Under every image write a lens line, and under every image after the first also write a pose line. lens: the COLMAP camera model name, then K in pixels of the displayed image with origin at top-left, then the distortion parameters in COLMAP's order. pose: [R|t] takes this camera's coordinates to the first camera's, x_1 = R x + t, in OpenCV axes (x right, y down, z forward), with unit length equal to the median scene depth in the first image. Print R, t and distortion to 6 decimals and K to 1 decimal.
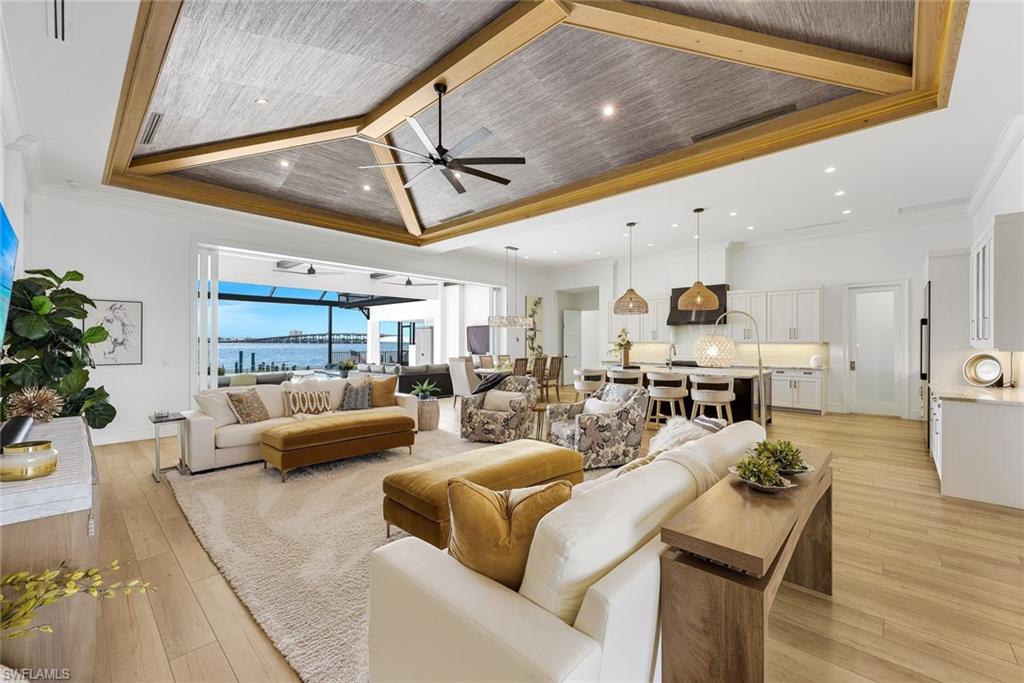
lens RADIAL K [[416.8, 0, 508.7], [0, 416.8, 342.6], [0, 0, 1]] dist [-0.001683, 0.000274]
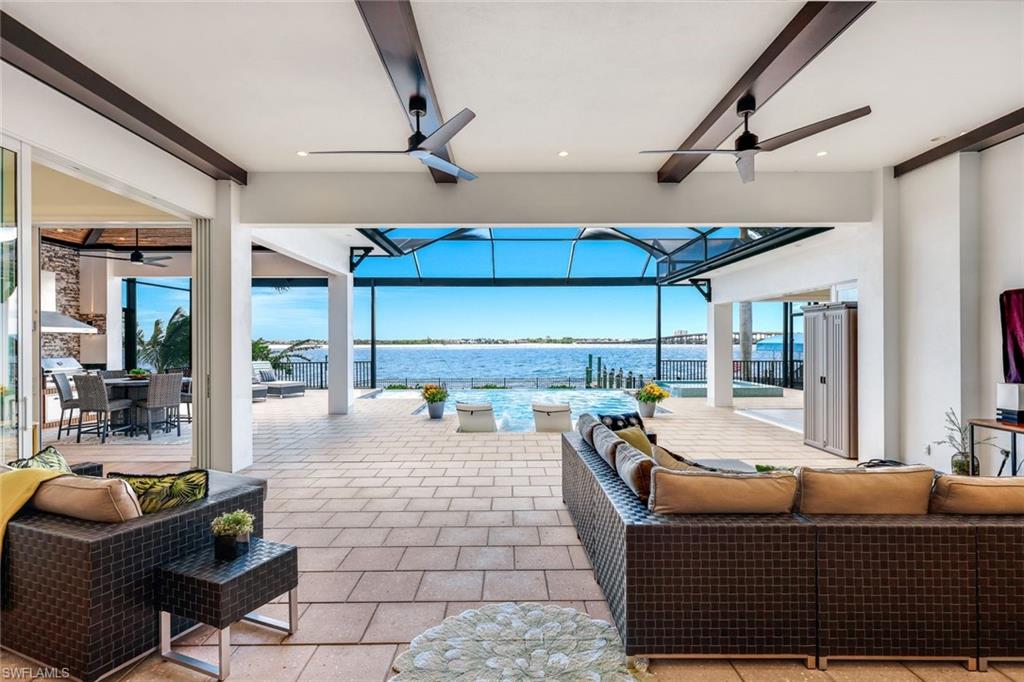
lens RADIAL K [[493.3, 0, 511.7], [0, 493.3, 345.0], [0, 0, 1]] dist [0.001772, -0.001510]
pose [[0.694846, -0.000427, -0.719158, -0.105634], [0.003118, 0.999992, 0.002418, -0.005963], [0.719152, -0.003923, 0.694842, 0.630068]]
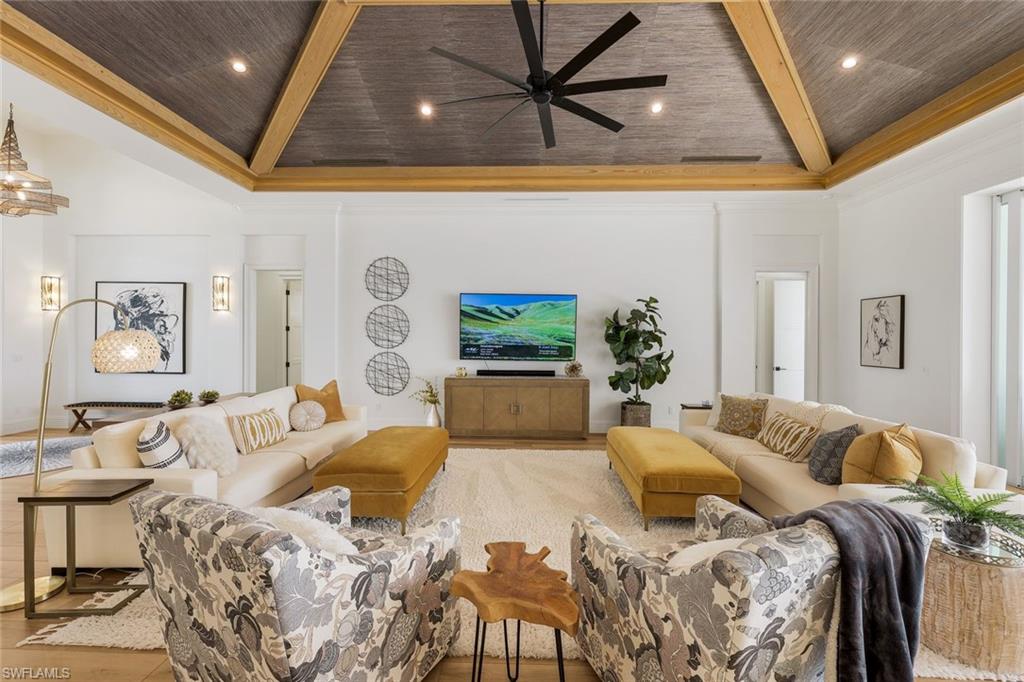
lens RADIAL K [[416.8, 0, 511.8], [0, 416.8, 337.6], [0, 0, 1]] dist [-0.001683, 0.000274]
pose [[-0.743685, -0.004548, -0.668515, 0.123064], [-0.006788, 0.999977, 0.000749, -0.003996], [0.668496, 0.005095, -0.743699, 0.529900]]
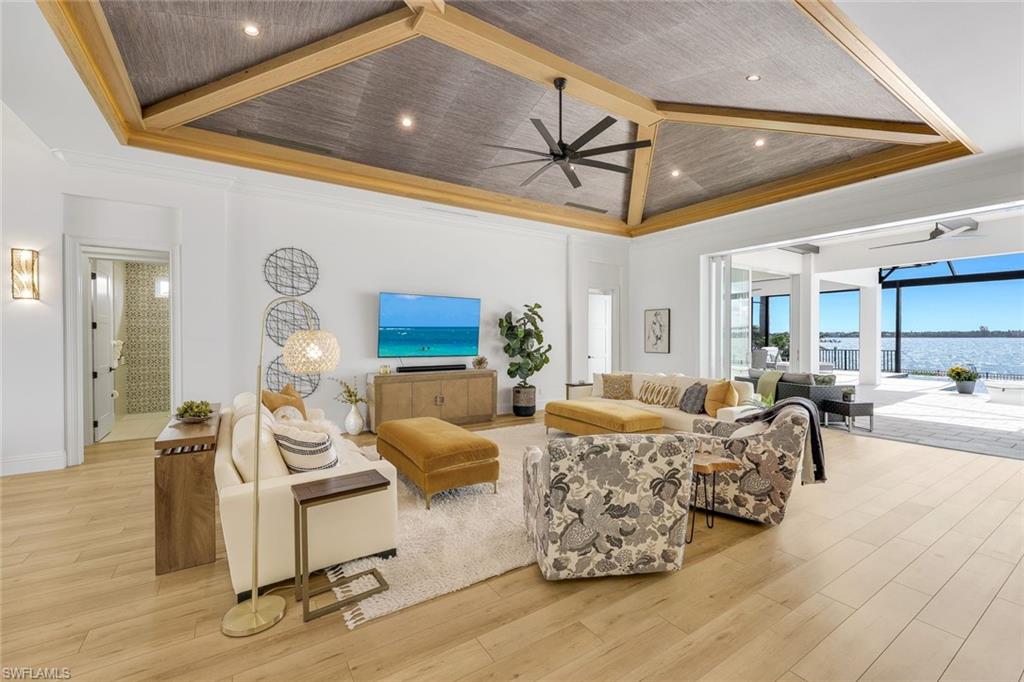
lens RADIAL K [[426.2, 0, 512.2], [0, 426.2, 340.2], [0, 0, 1]] dist [0.002023, 0.000156]
pose [[-0.230585, 0.008774, -0.973013, 0.300211], [-0.000211, 0.999959, 0.009067, -0.003027], [0.973052, 0.002296, -0.230573, 0.395293]]
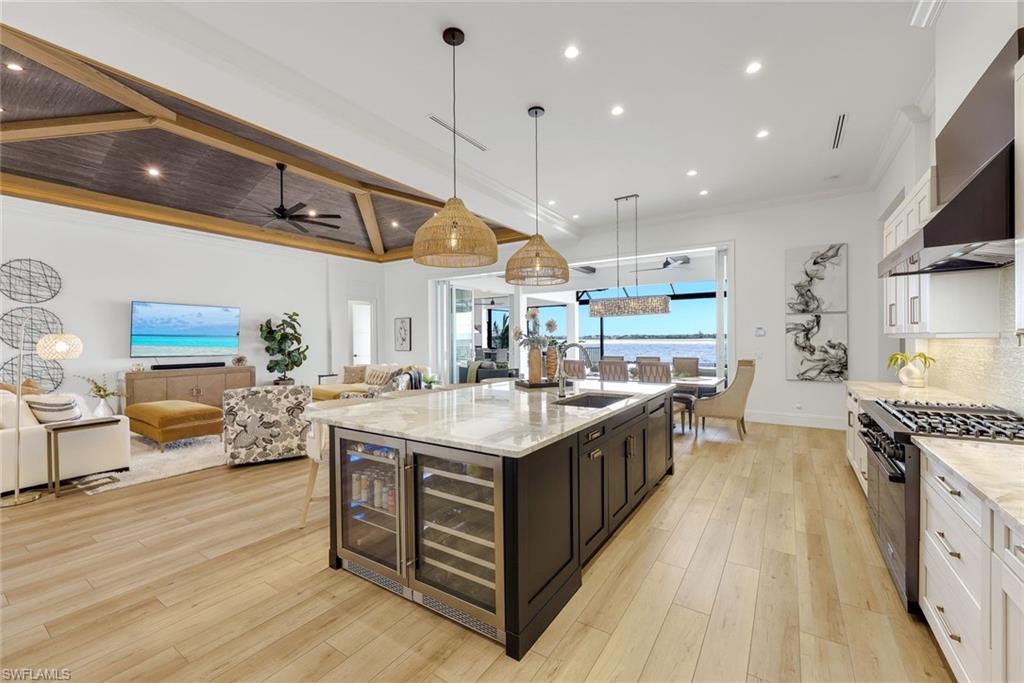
lens RADIAL K [[416.8, 0, 509.5], [0, 416.8, 341.1], [0, 0, 1]] dist [-0.001683, 0.000274]
pose [[0.168492, 0.002751, -0.985699, 0.497911], [0.006049, 0.999974, 0.003825, 0.000903], [0.985684, -0.006607, 0.168471, 0.542213]]
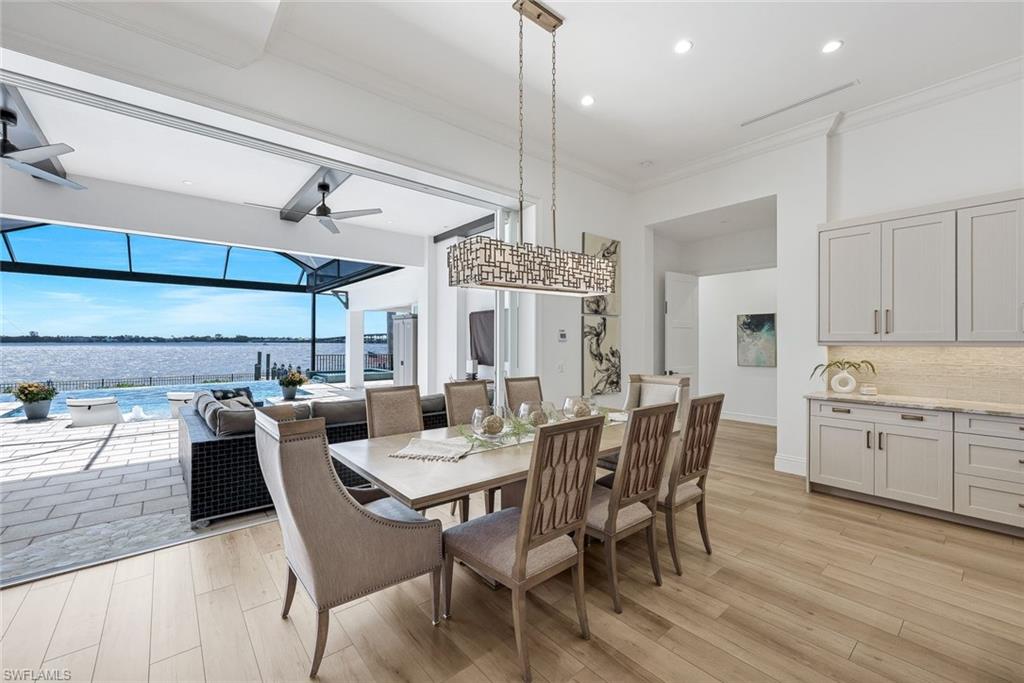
lens RADIAL K [[416.8, 0, 512.3], [0, 416.8, 340.7], [0, 0, 1]] dist [-0.001683, 0.000274]
pose [[0.993541, -0.000058, -0.113478, 0.017395], [-0.000417, 0.999991, -0.004156, -0.000478], [0.113477, 0.004176, 0.993532, 0.555195]]
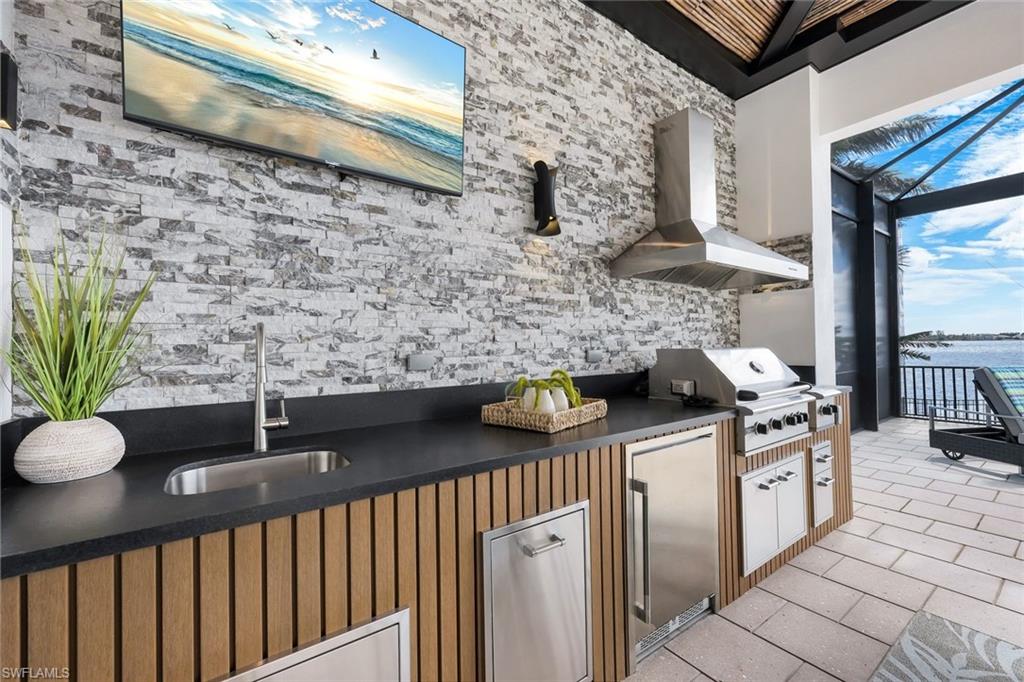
lens RADIAL K [[412.0, 0, 511.4], [0, 412.0, 340.7], [0, 0, 1]] dist [-0.001513, -0.000297]
pose [[-0.195296, -0.012264, -0.980668, -0.905037], [0.010771, 0.999835, -0.014648, 0.011384], [0.980685, -0.013423, -0.195131, 0.581096]]
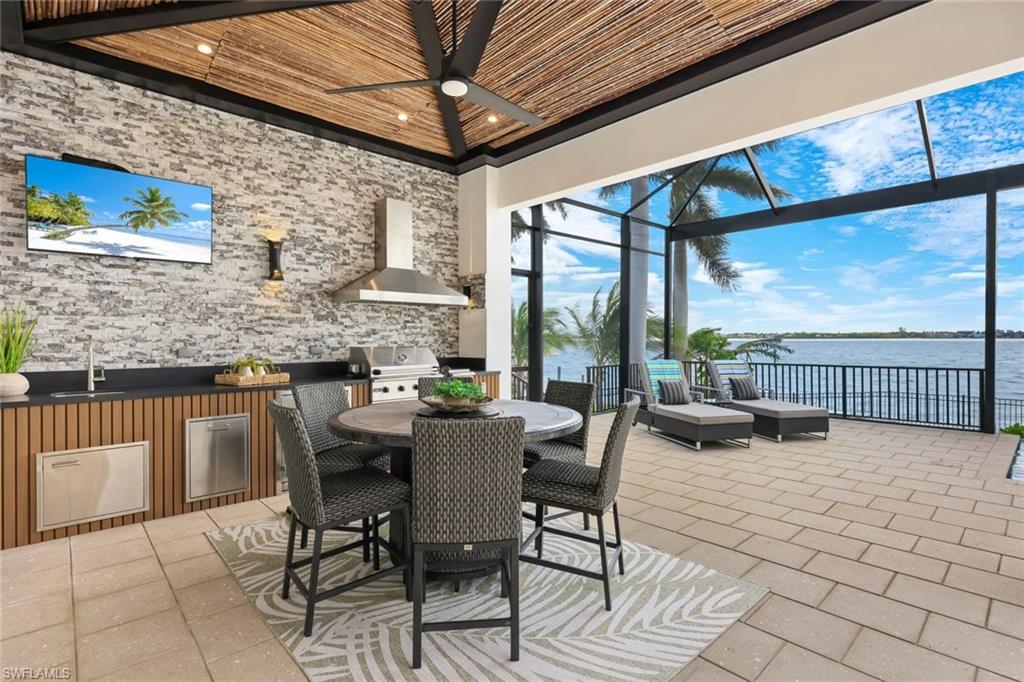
lens RADIAL K [[494.5, 0, 508.0], [0, 494.5, 340.3], [0, 0, 1]] dist [0.004496, -0.000743]
pose [[-0.066737, 0.002321, -0.997768, -0.708916], [-0.001805, 0.999995, 0.002446, 0.006500], [0.997769, 0.001964, -0.066733, 0.773974]]
